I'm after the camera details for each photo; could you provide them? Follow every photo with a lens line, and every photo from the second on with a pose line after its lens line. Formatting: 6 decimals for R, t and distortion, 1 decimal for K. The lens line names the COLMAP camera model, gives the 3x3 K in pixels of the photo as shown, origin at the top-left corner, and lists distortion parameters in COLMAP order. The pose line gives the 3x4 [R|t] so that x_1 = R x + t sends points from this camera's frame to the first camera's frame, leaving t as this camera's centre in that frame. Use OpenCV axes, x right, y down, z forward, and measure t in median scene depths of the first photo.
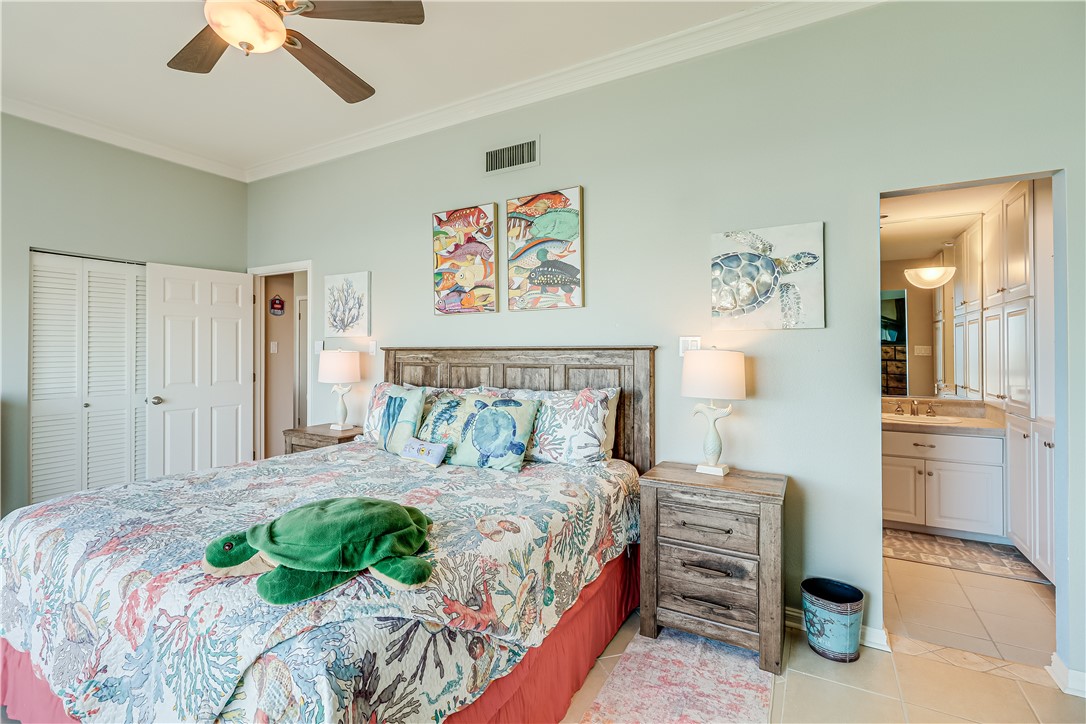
lens RADIAL K [[500.5, 0, 538.2], [0, 500.5, 347.6], [0, 0, 1]] dist [0.002148, 0.000051]
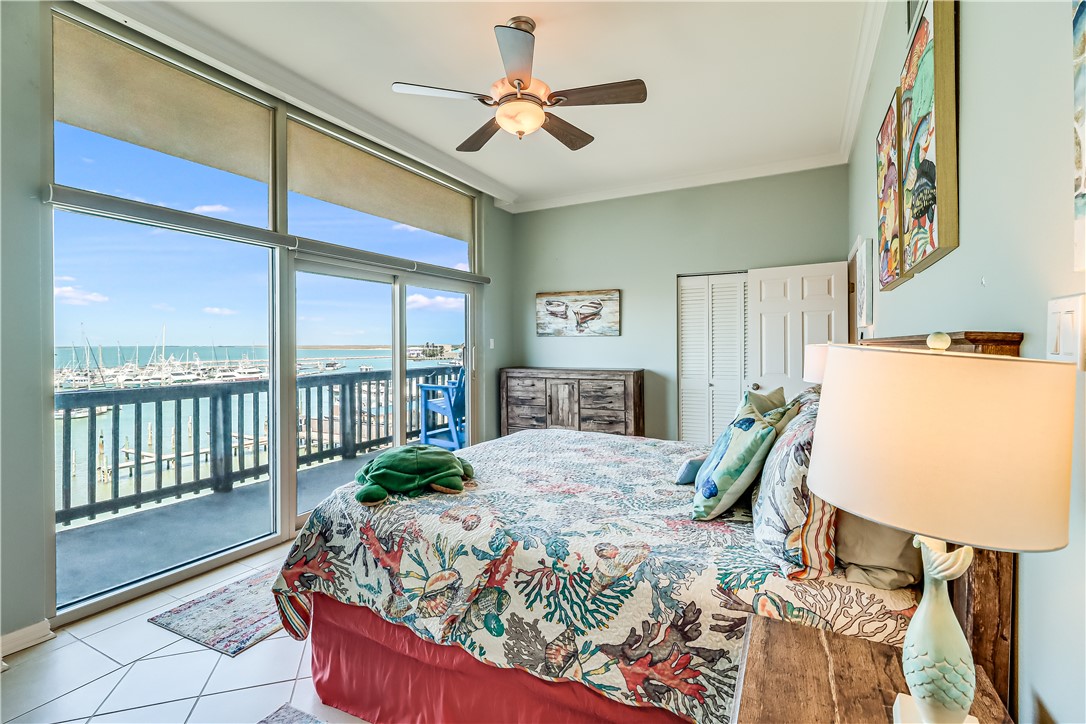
lens RADIAL K [[500.5, 0, 538.2], [0, 500.5, 347.6], [0, 0, 1]] dist [0.002148, 0.000051]
pose [[0.022580, 0.006249, -0.999726, 0.821178], [0.011101, 0.999917, 0.006501, 0.003392], [0.999683, -0.011245, 0.022509, 0.970526]]
